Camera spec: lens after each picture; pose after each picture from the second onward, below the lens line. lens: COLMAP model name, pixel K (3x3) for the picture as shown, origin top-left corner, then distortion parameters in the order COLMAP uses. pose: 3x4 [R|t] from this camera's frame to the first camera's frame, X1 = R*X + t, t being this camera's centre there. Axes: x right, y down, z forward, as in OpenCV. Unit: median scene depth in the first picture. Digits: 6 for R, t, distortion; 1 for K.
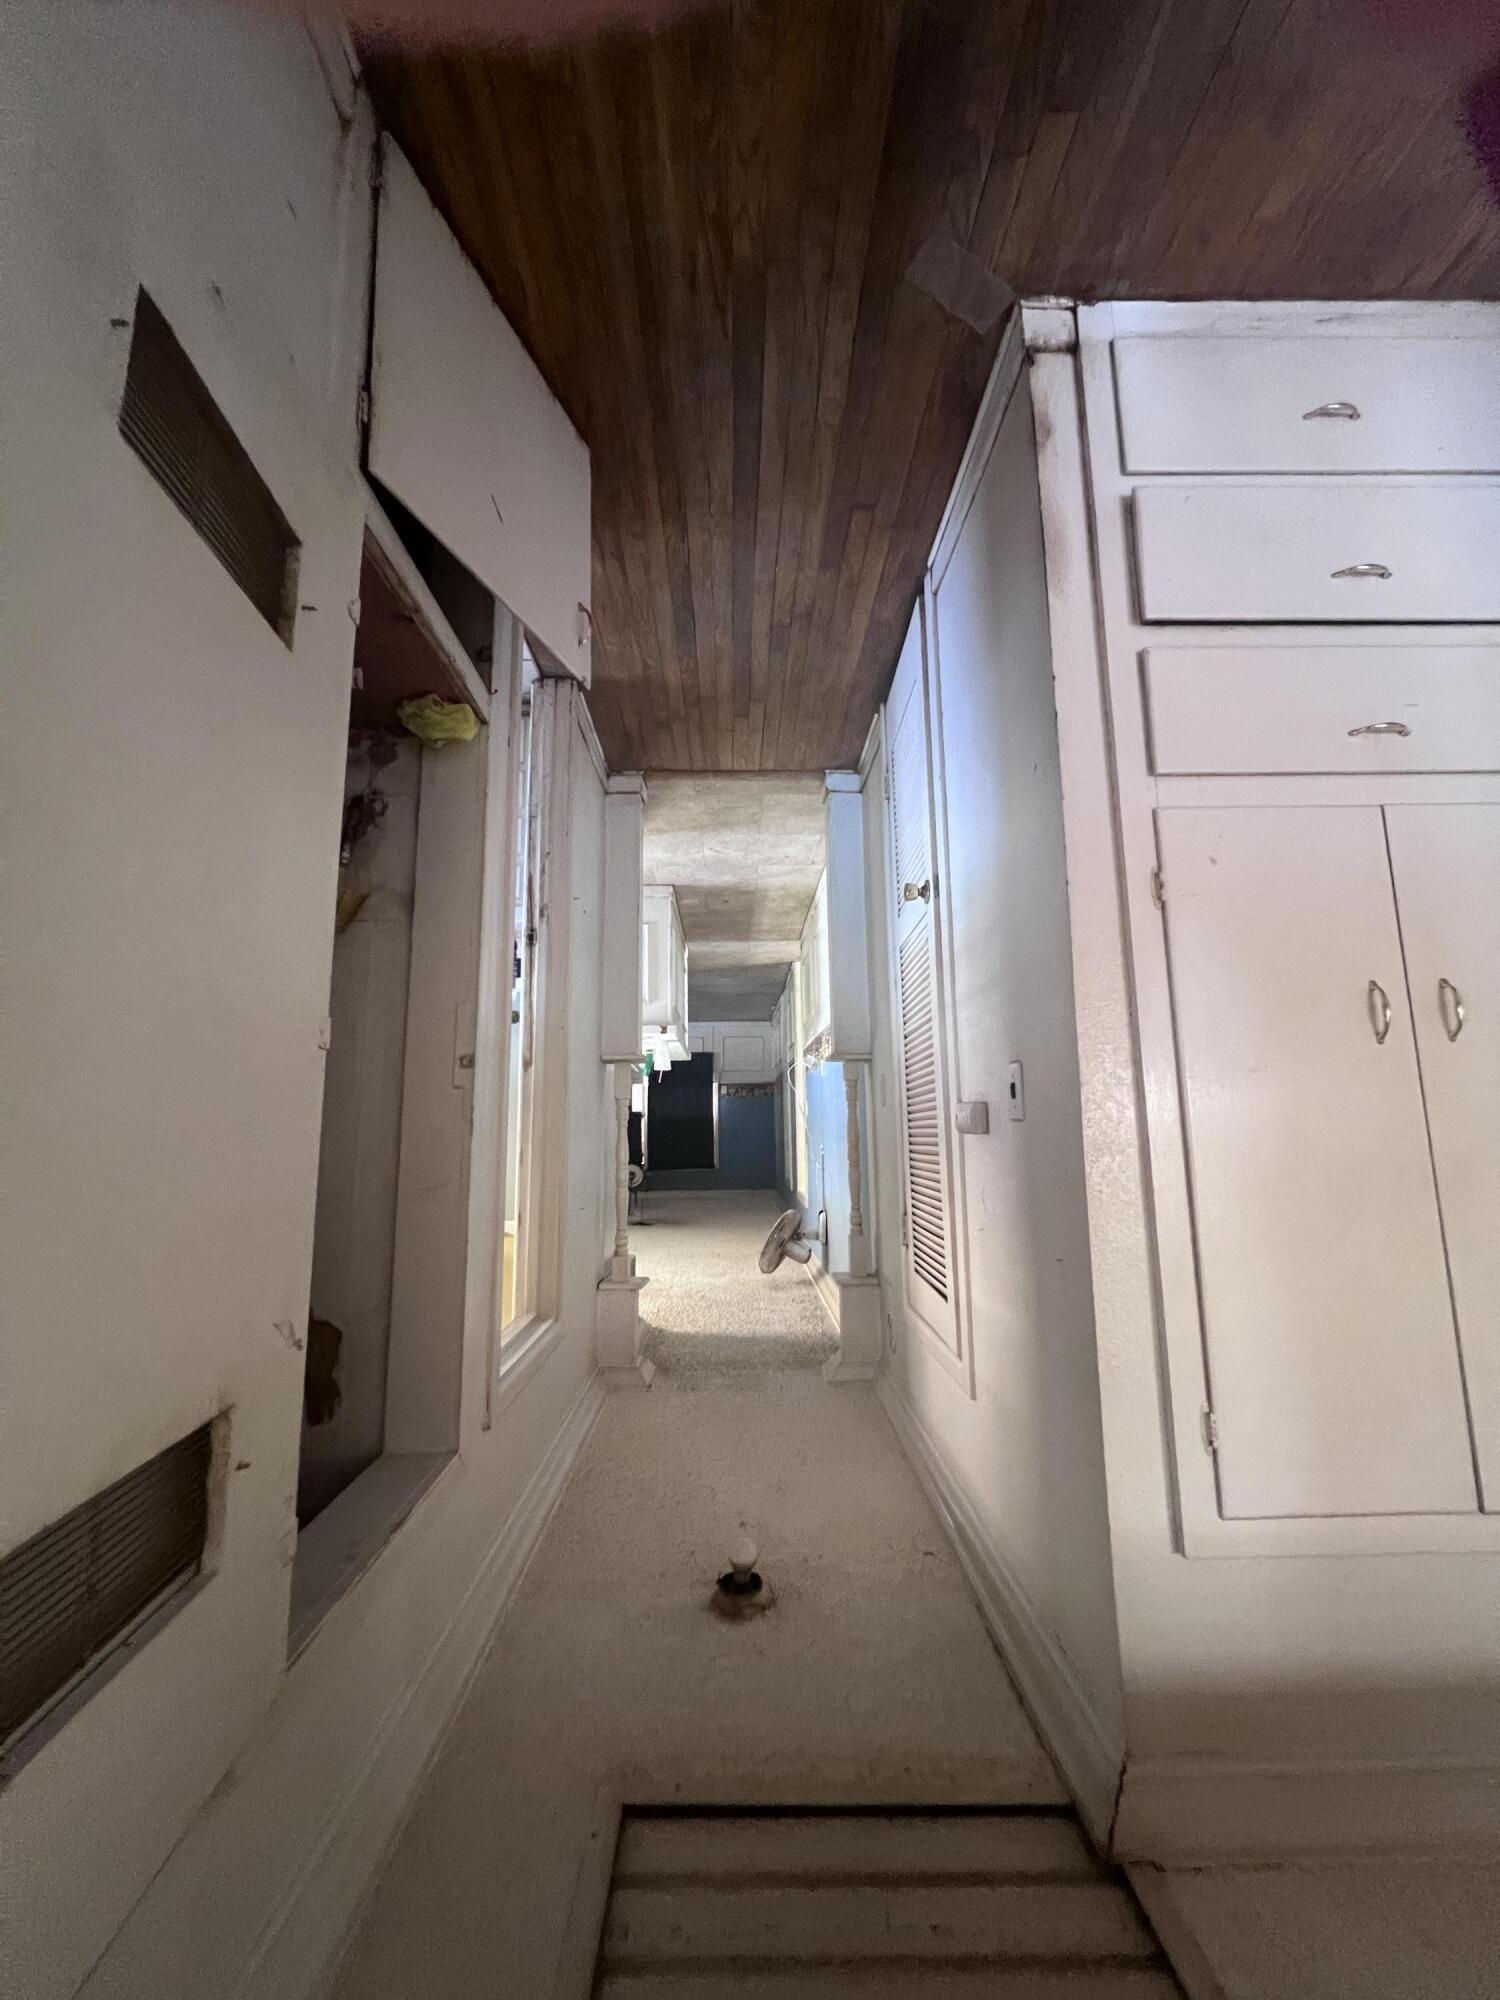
lens RADIAL K [[805.9, 0, 738.9], [0, 805.9, 992.6], [0, 0, 1]] dist [-0.000444, 0.000063]
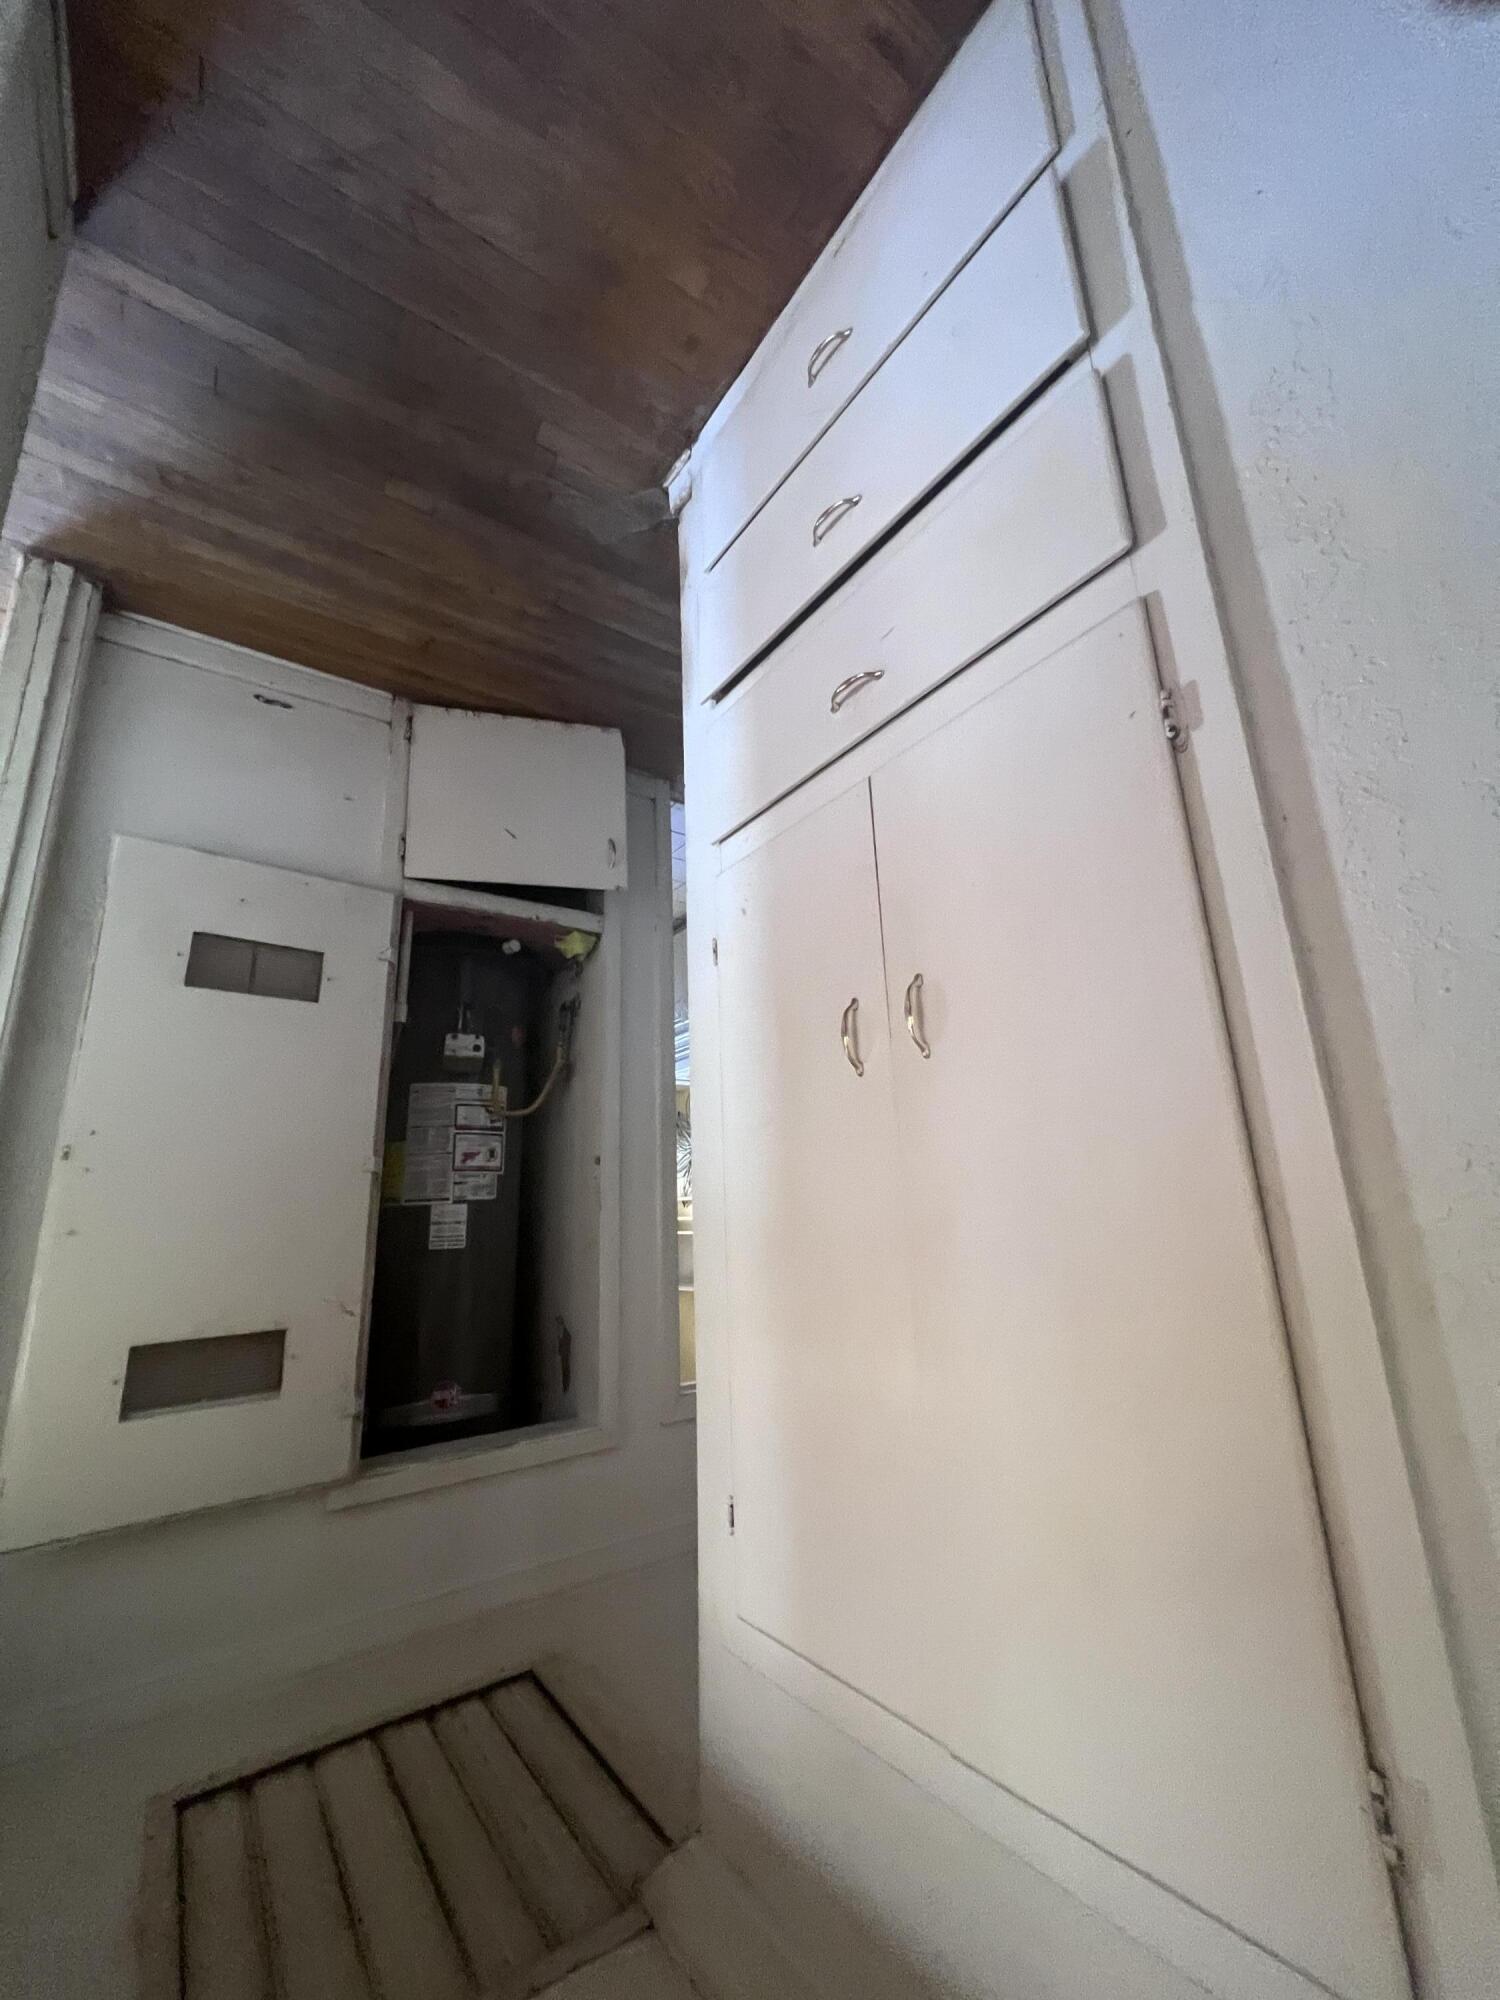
lens RADIAL K [[805.9, 0, 731.7], [0, 805.9, 1000.2], [0, 0, 1]] dist [-0.000444, 0.000063]
pose [[0.559252, -0.223101, -0.798413, 1.446653], [0.152051, 0.974373, -0.165765, 0.108971], [0.814935, -0.028695, 0.578842, 0.458364]]
